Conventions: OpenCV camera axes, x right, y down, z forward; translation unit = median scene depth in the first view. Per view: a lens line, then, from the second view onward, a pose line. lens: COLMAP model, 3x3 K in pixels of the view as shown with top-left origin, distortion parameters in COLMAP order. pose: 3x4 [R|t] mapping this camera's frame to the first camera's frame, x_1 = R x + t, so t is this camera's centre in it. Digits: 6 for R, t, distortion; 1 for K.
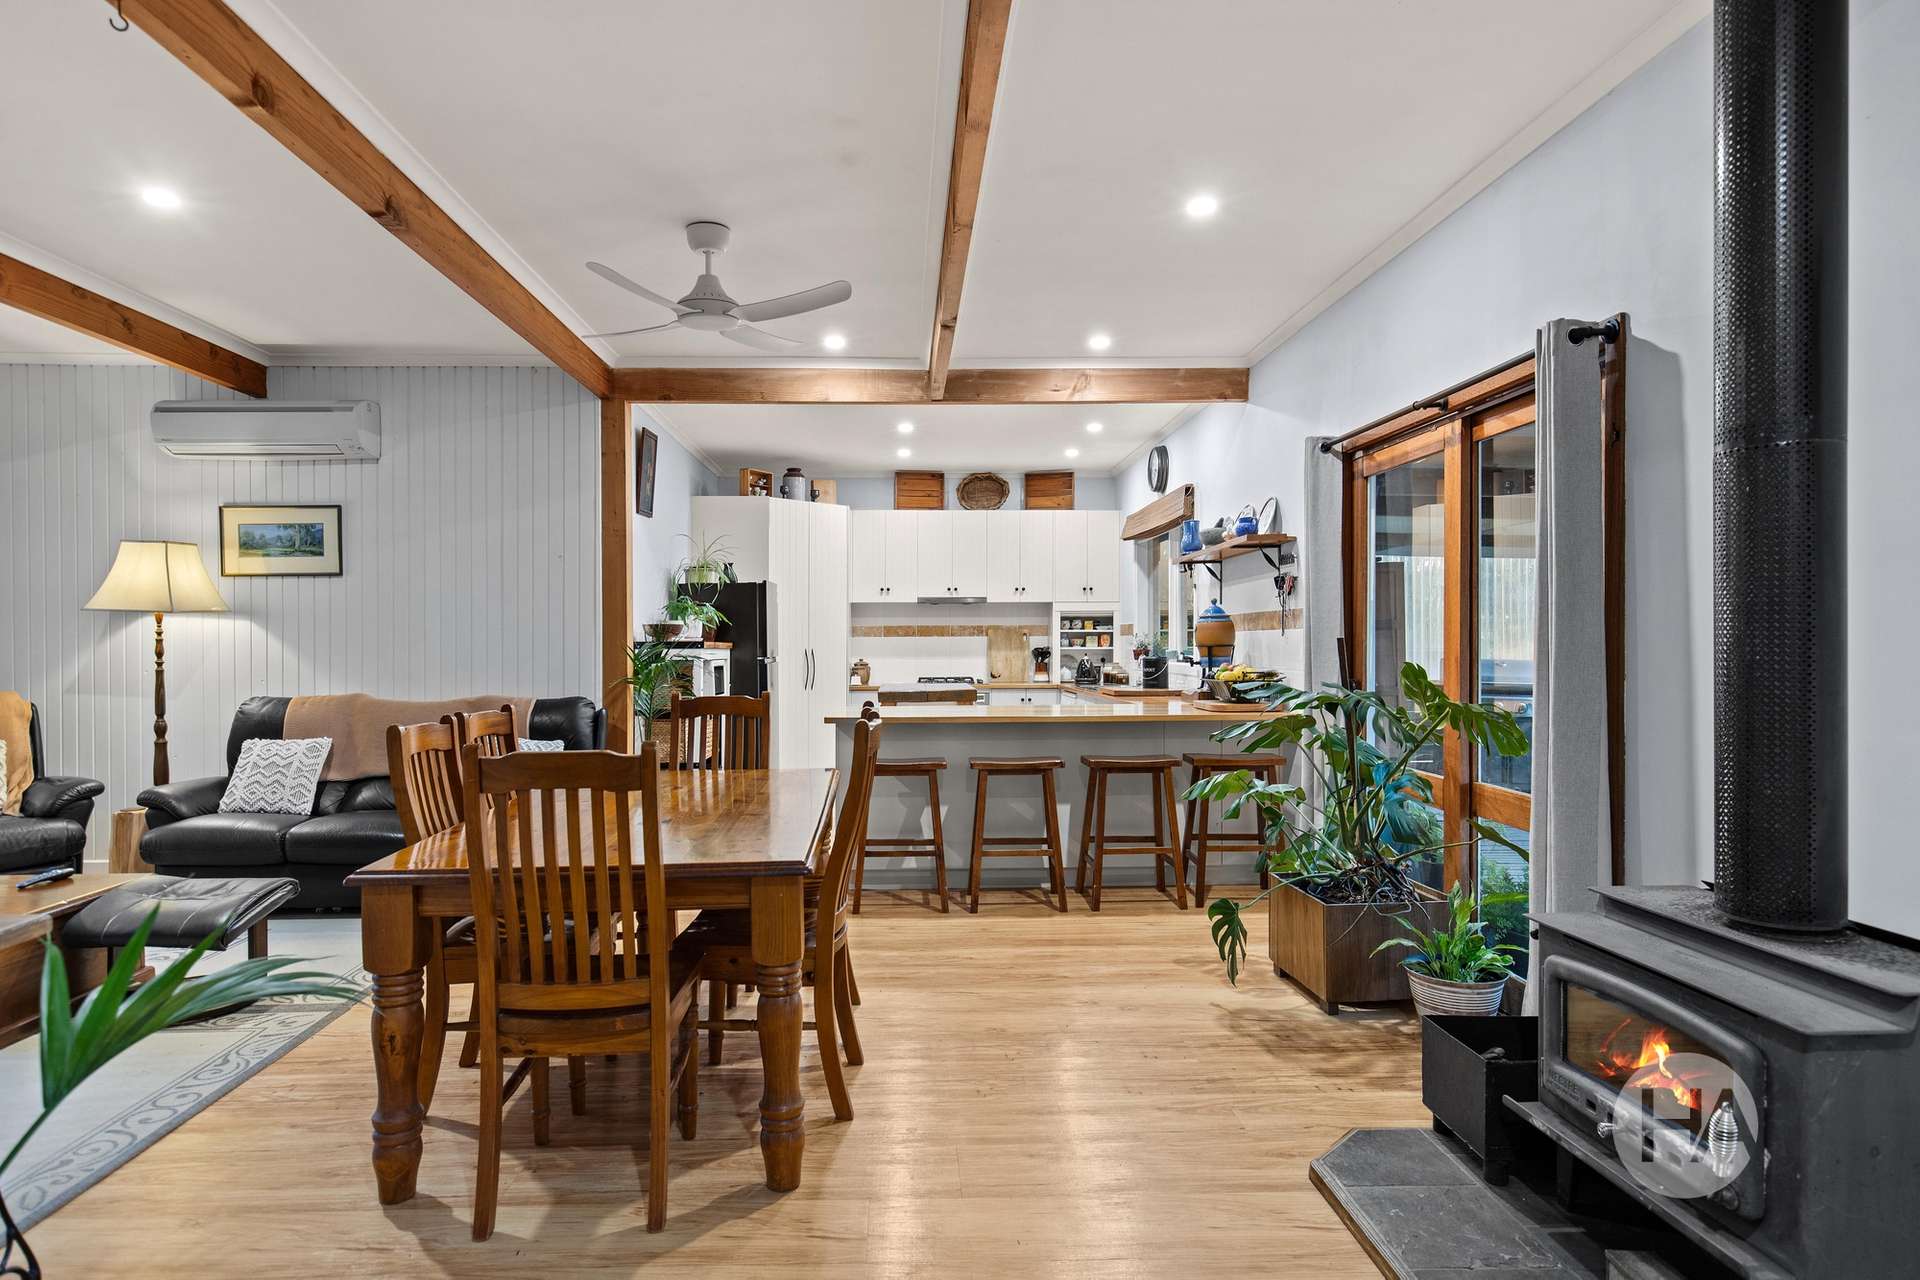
lens RADIAL K [[1090.7, 0, 960.0], [0, 1090.7, 640.0], [0, 0, 1]] dist [-0.000714, -0.000618]
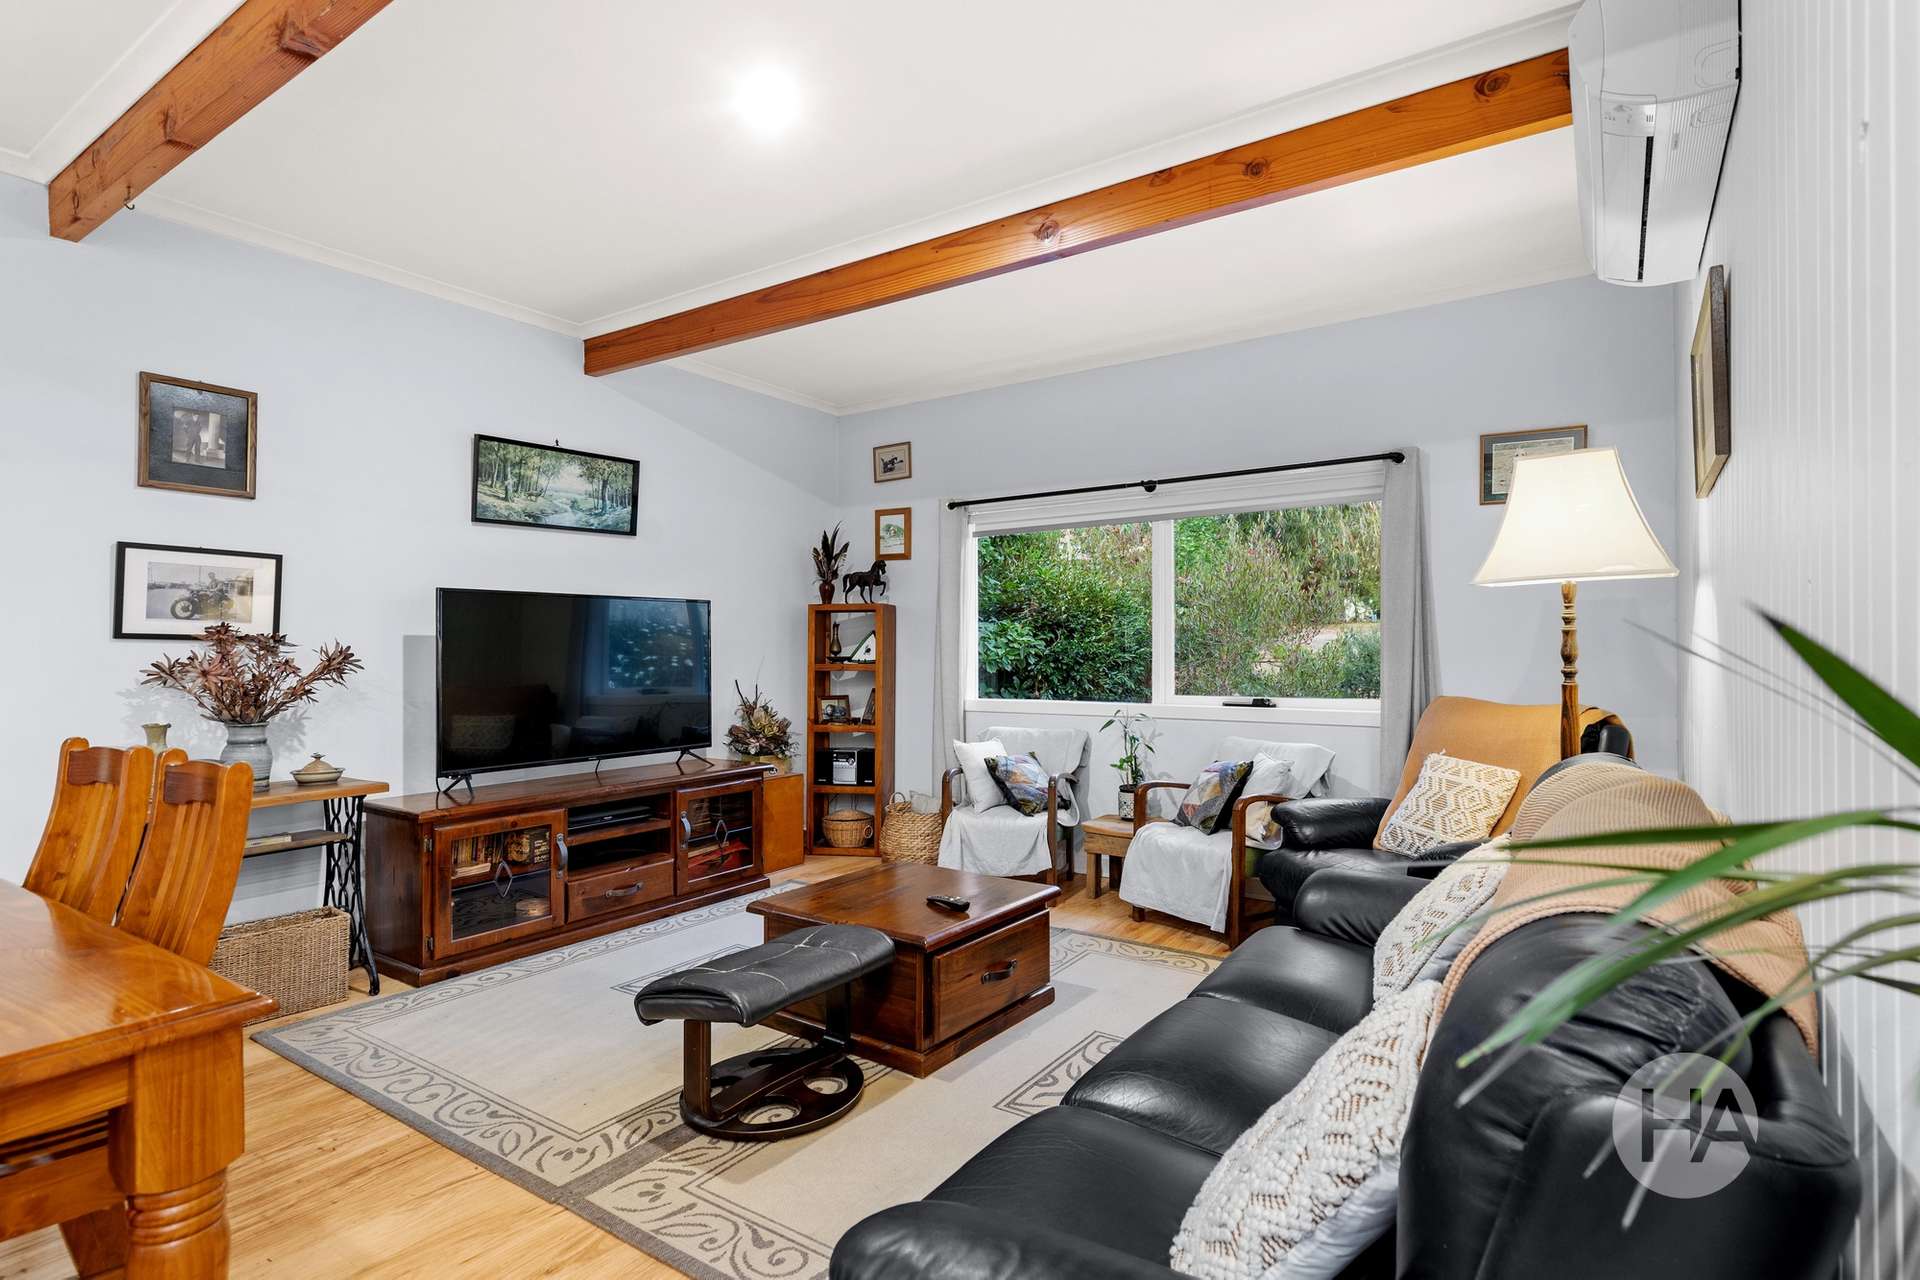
lens RADIAL K [[902.3, 0, 960.0], [0, 902.3, 640.0], [0, 0, 1]] dist [0.001849, 0.000266]
pose [[-0.574293, 0.009941, -0.818589, -0.266687], [-0.000725, 0.999920, 0.012651, -0.002135], [0.818649, 0.007859, -0.574240, 1.524088]]
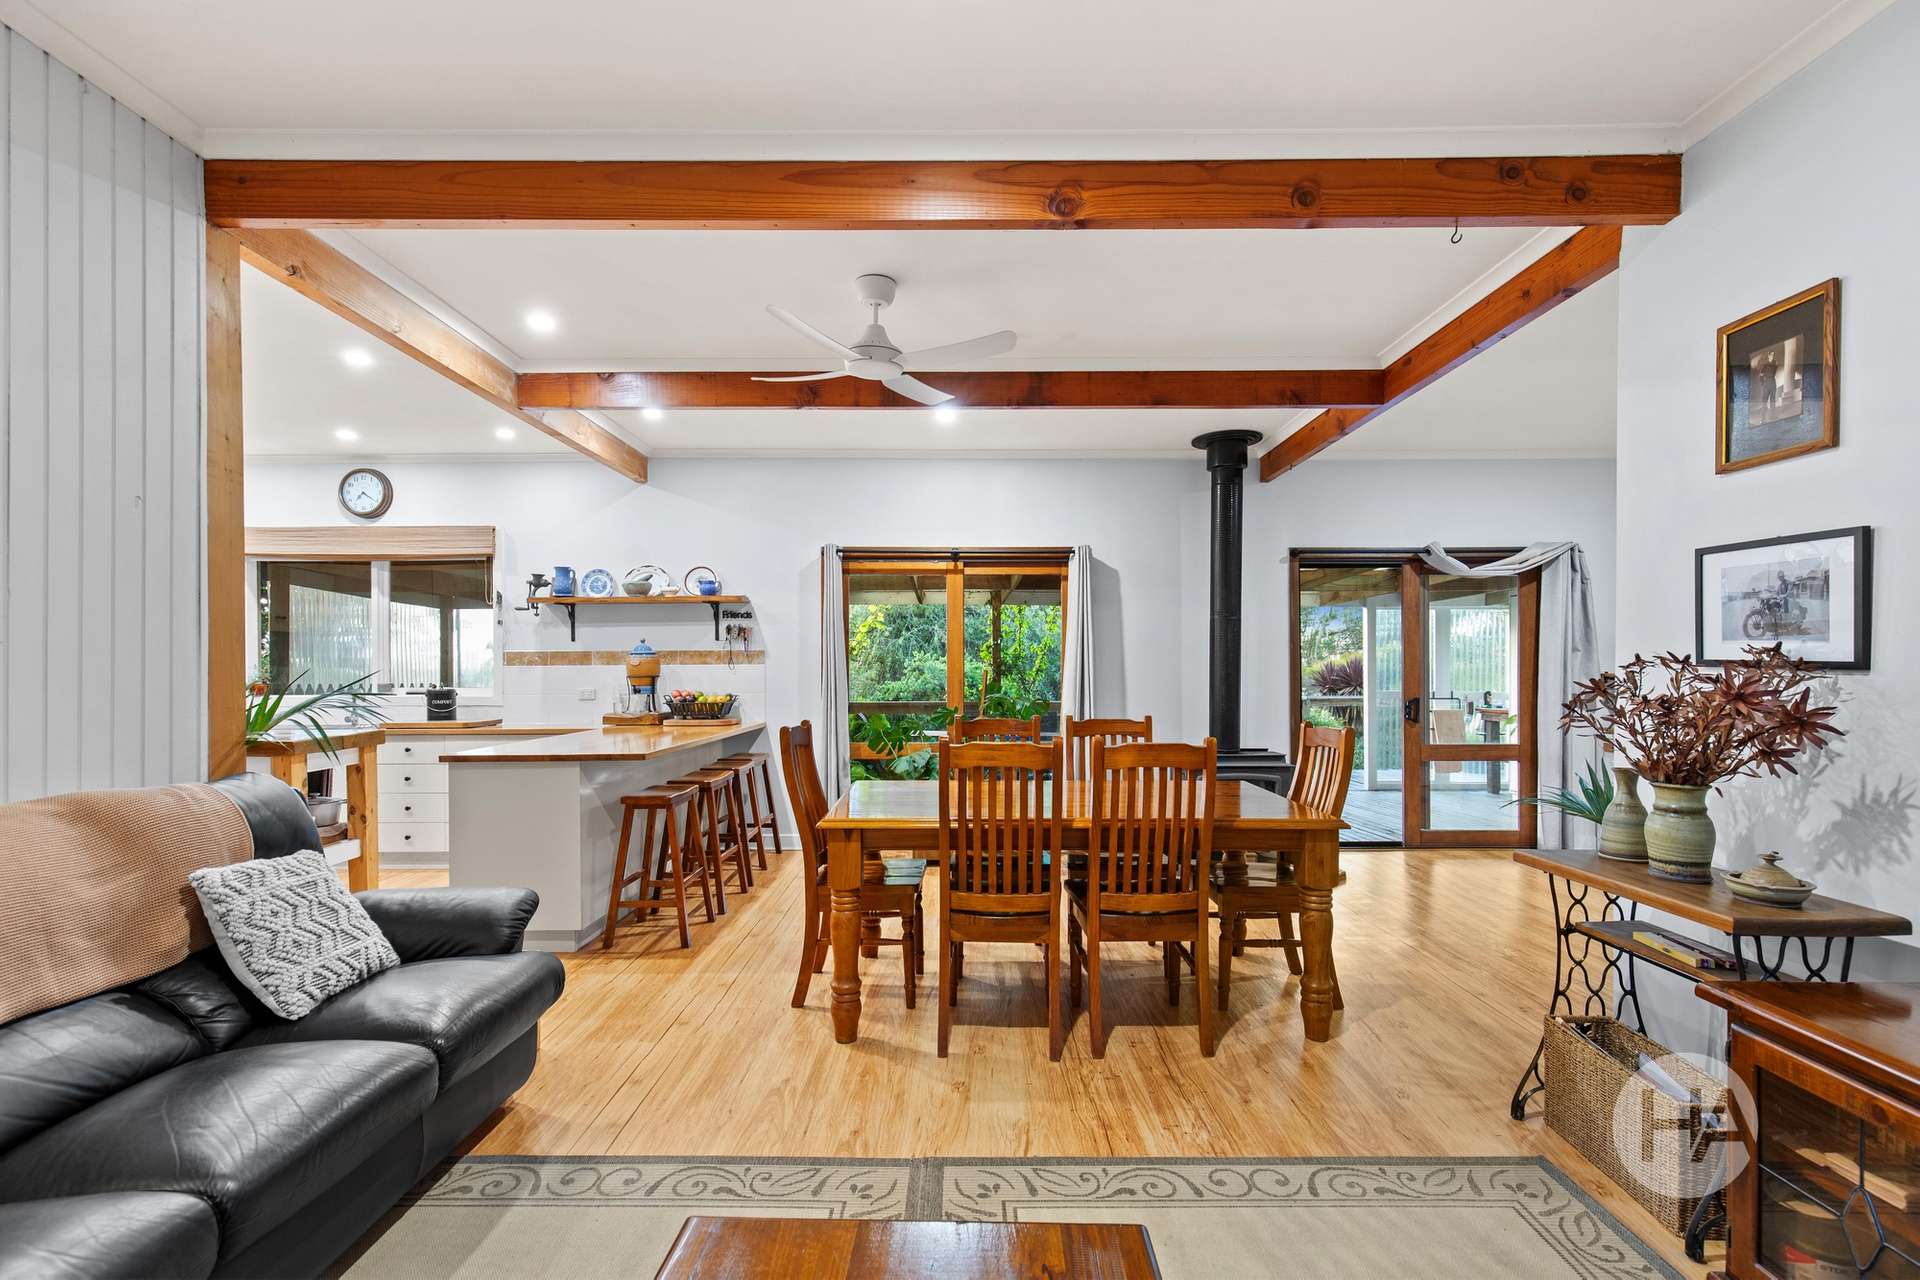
lens RADIAL K [[902.3, 0, 960.0], [0, 902.3, 640.0], [0, 0, 1]] dist [0.001849, 0.000266]
pose [[0.053018, 0.036711, 0.997919, -1.201496], [0.010041, 0.999254, -0.037294, 0.008266], [-0.998543, 0.011998, 0.052610, 0.957715]]
